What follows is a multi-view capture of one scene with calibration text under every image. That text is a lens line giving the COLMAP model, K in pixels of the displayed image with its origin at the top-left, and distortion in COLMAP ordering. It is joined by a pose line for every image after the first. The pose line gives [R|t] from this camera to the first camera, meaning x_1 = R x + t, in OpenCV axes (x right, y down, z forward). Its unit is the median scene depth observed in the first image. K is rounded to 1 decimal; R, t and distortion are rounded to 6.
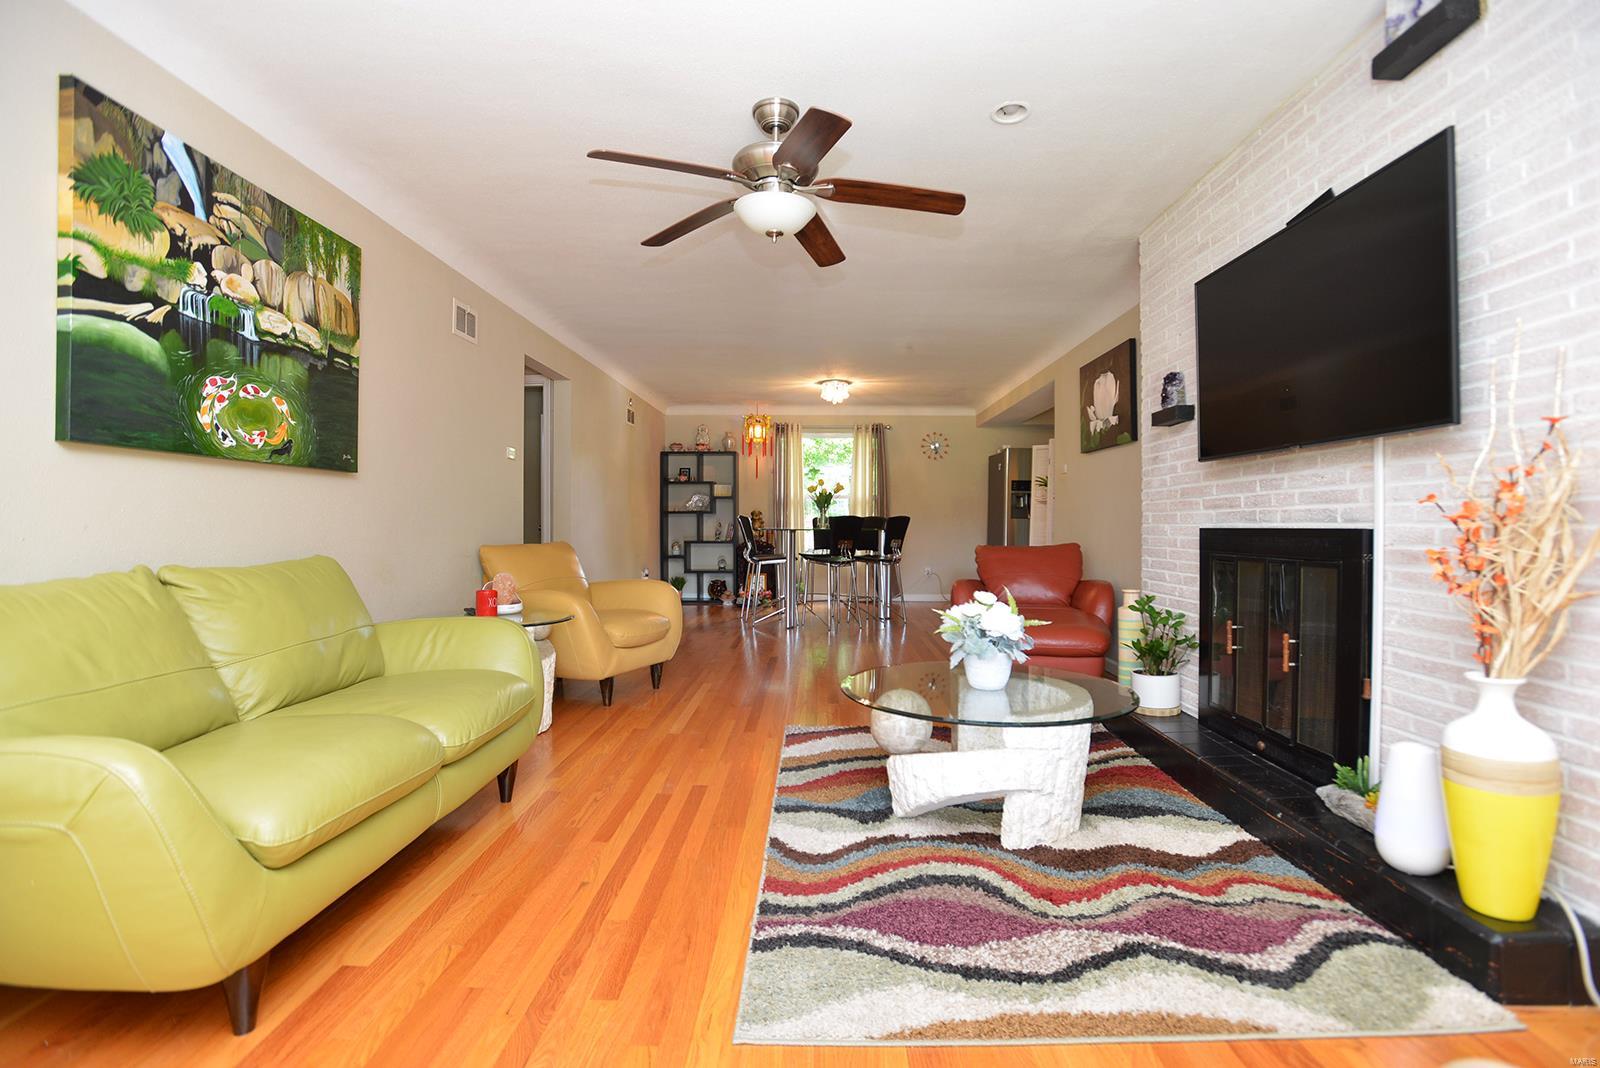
lens RADIAL K [[775.1, 0, 808.2], [0, 775.1, 532.7], [0, 0, 1]] dist [-0.062888, 0.023720]
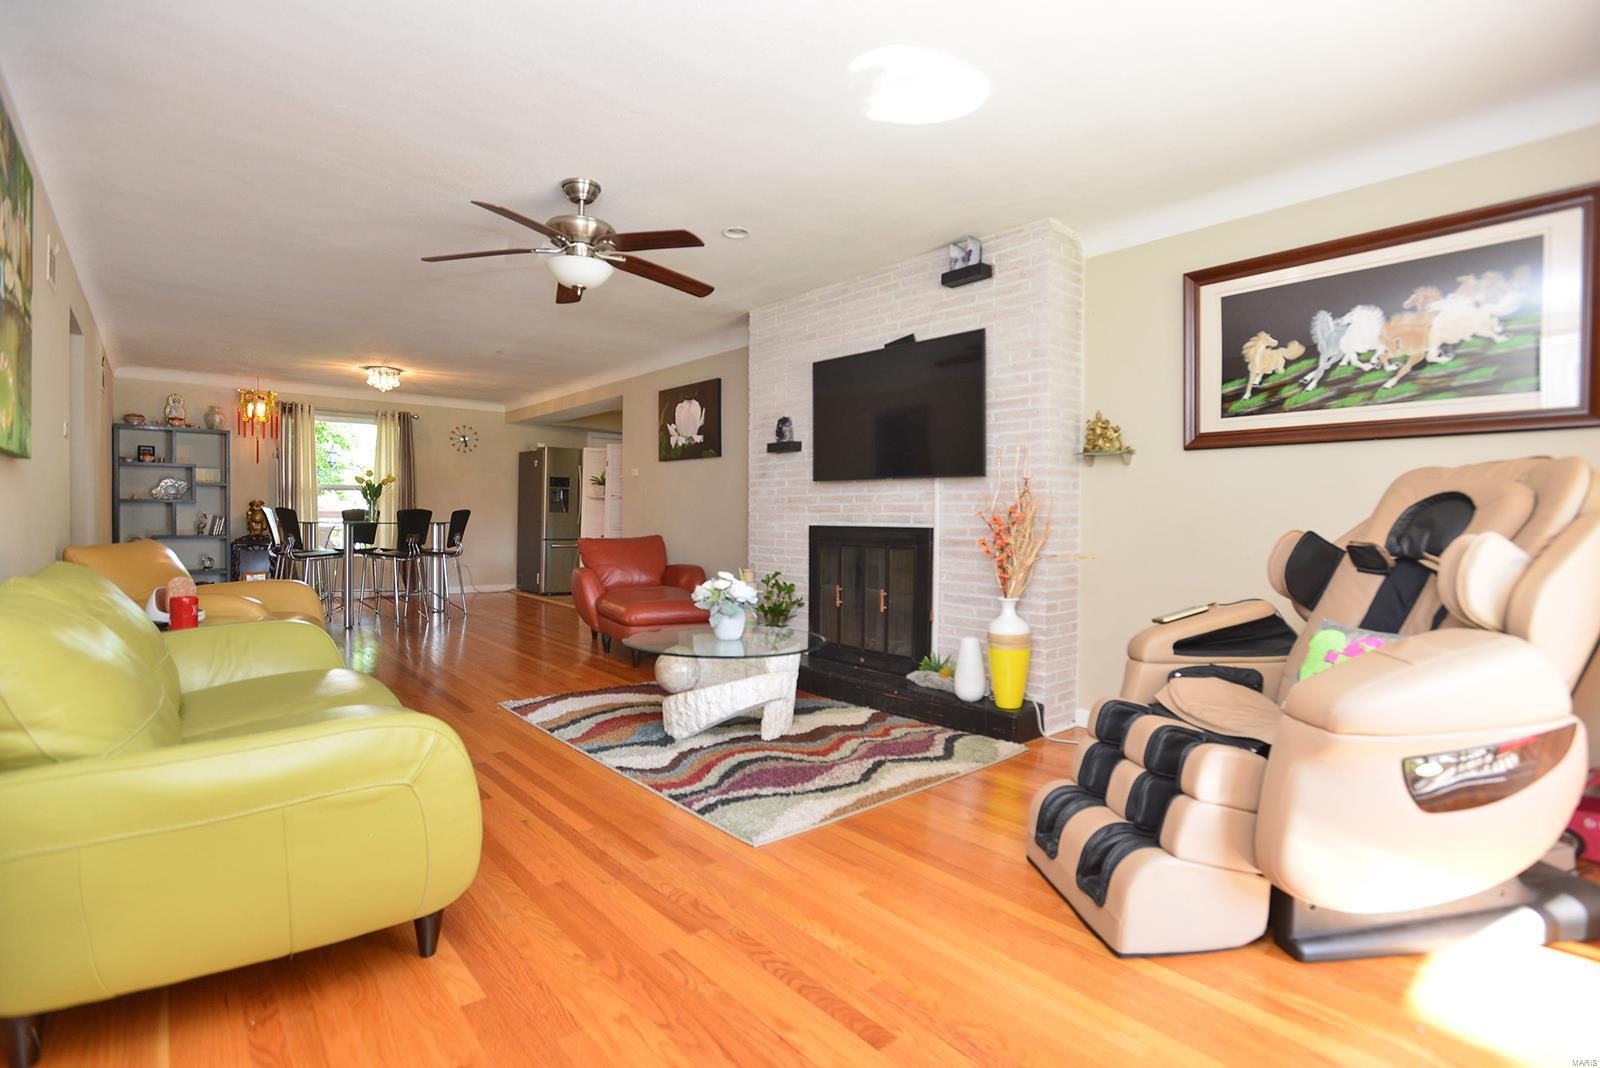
lens RADIAL K [[781.2, 0, 814.0], [0, 781.2, 527.7], [0, 0, 1]] dist [-0.091813, 0.055115]
pose [[0.743915, -0.005029, 0.668256, -0.665368], [0.000192, 0.999973, 0.007311, -0.016149], [-0.668274, -0.005310, 0.743896, -0.191114]]
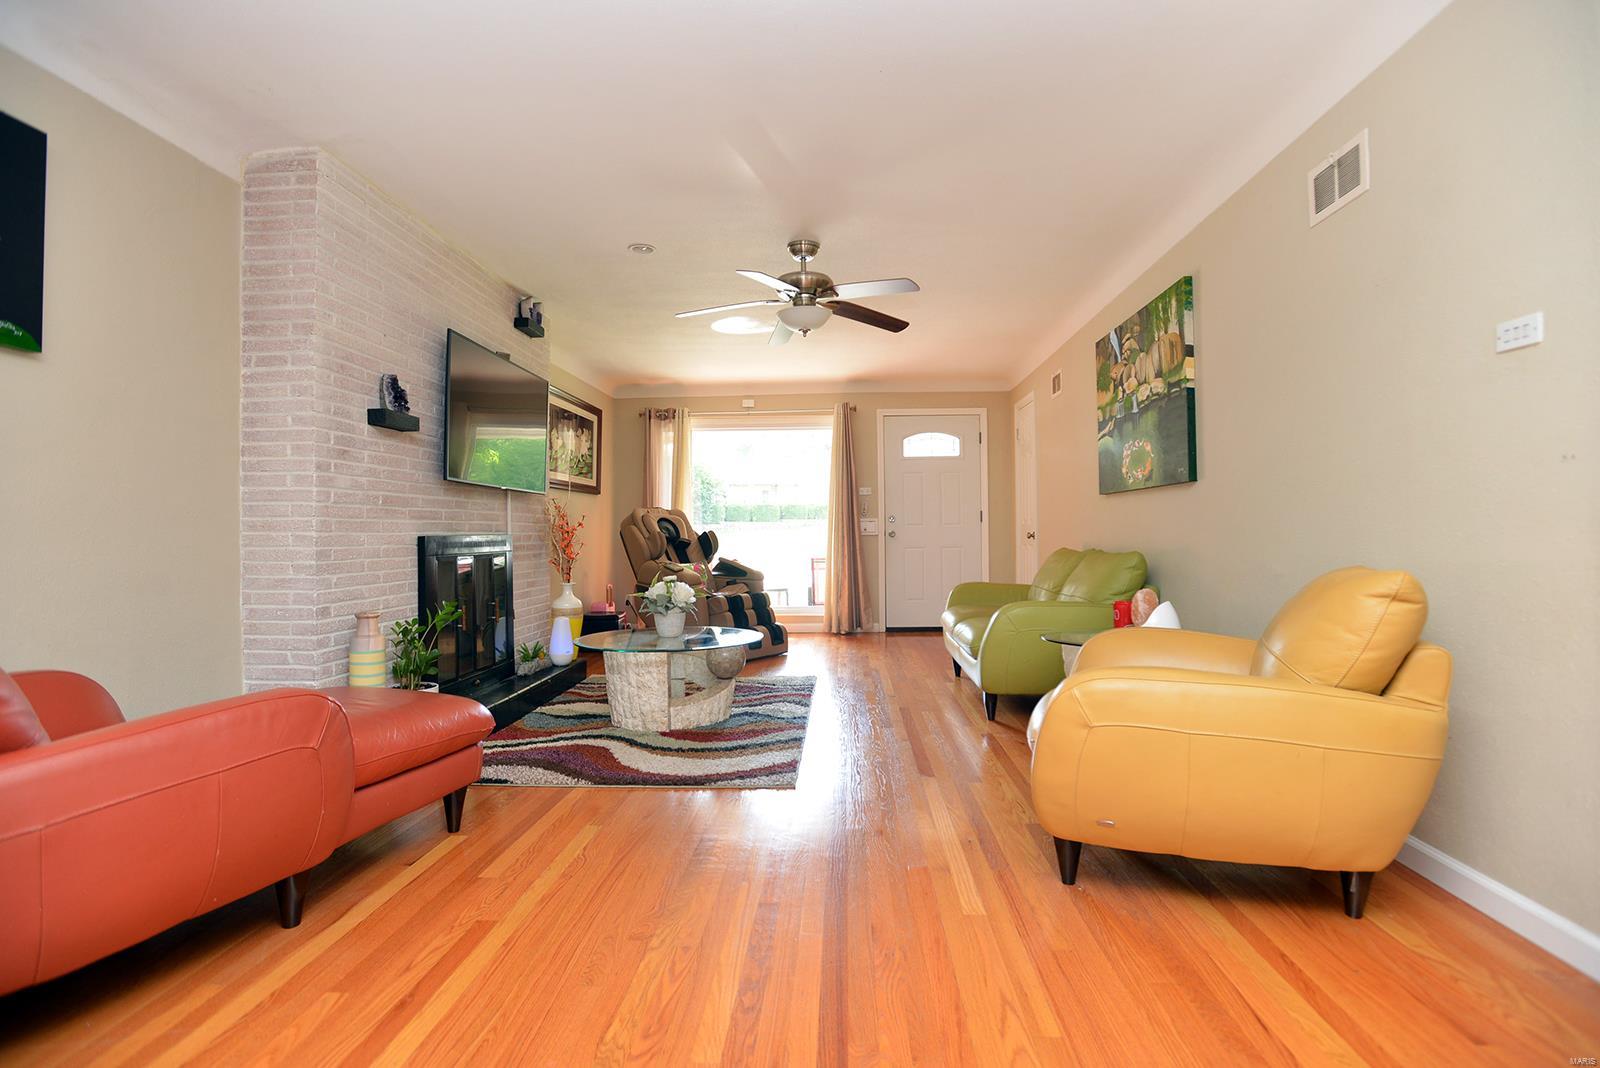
lens RADIAL K [[775.1, 0, 808.2], [0, 775.1, 532.7], [0, 0, 1]] dist [-0.062888, 0.023720]
pose [[-0.999452, 0.003536, 0.032913, -0.109605], [0.003912, 0.999928, 0.011375, -0.028931], [-0.032870, 0.011498, -0.999393, 2.781198]]
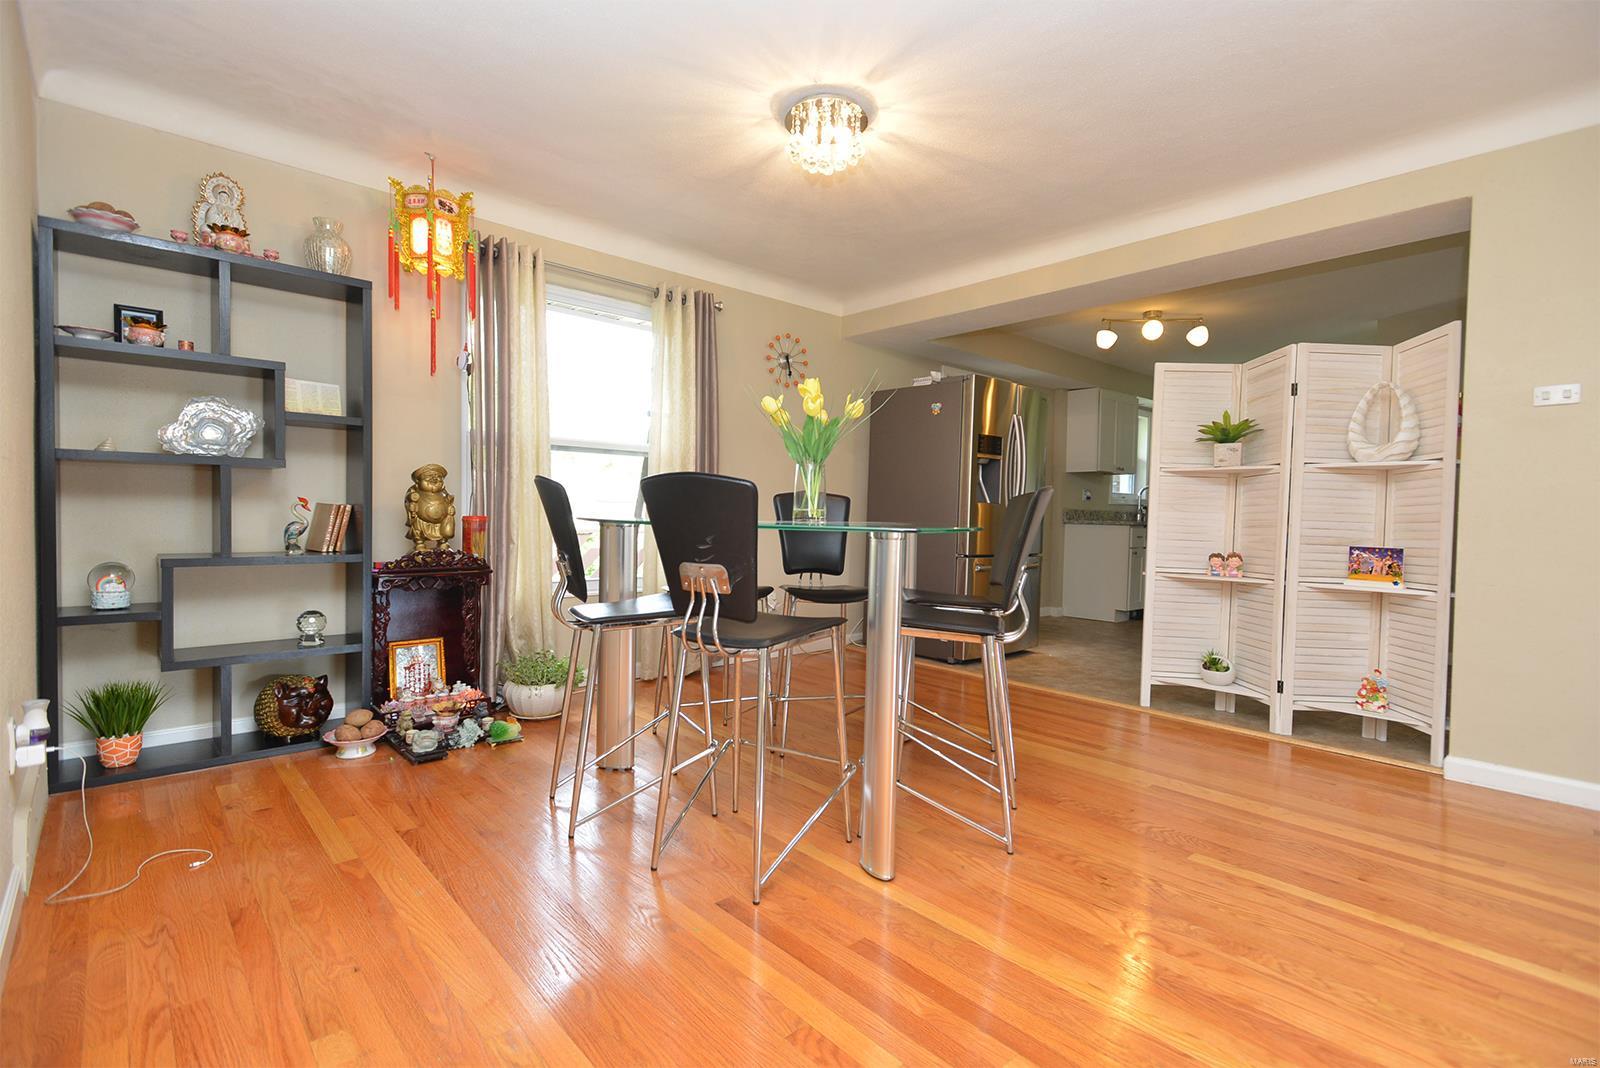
lens RADIAL K [[745.9, 0, 806.6], [0, 745.9, 534.2], [0, 0, 1]] dist [0.021648, -0.007210]
pose [[0.724508, -0.014465, 0.689115, -0.702571], [-0.003010, 0.999704, 0.024148, -0.031459], [-0.689260, -0.019570, 0.724250, 2.493928]]
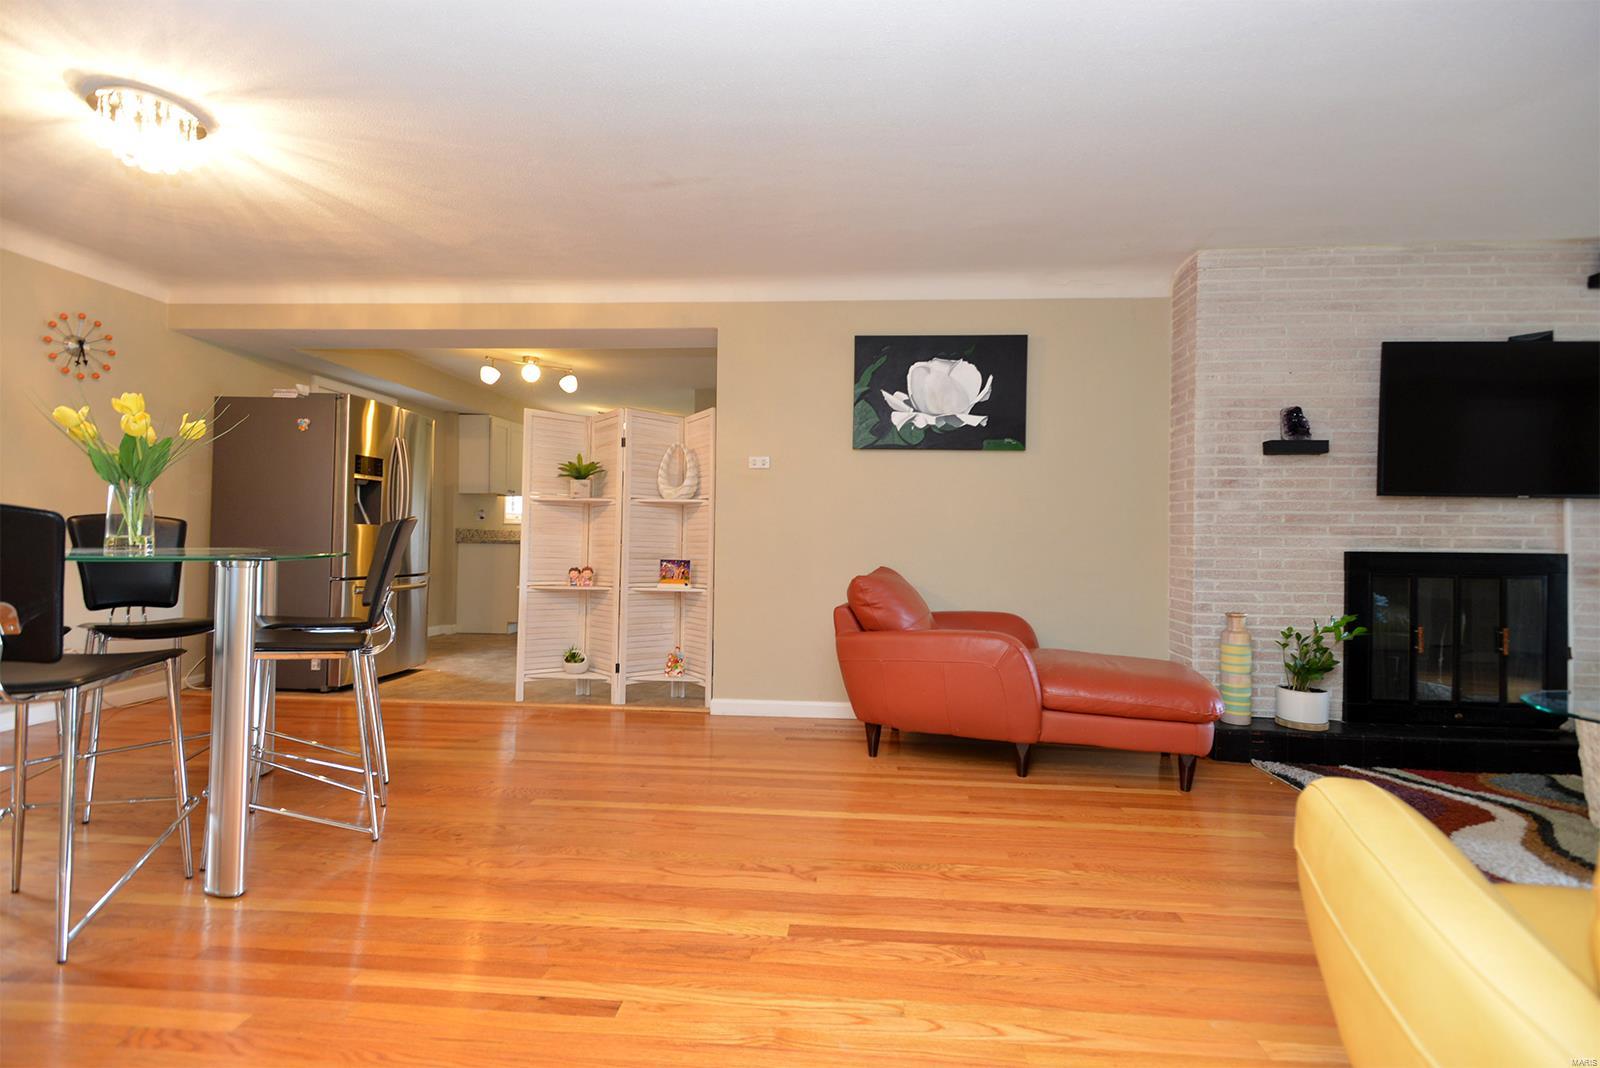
lens RADIAL K [[745.9, 0, 806.6], [0, 745.9, 534.2], [0, 0, 1]] dist [0.021648, -0.007210]
pose [[0.058854, -0.001337, 0.998266, -0.893583], [0.000309, 0.999999, 0.001321, -0.044907], [-0.998267, 0.000231, 0.058854, 2.326920]]
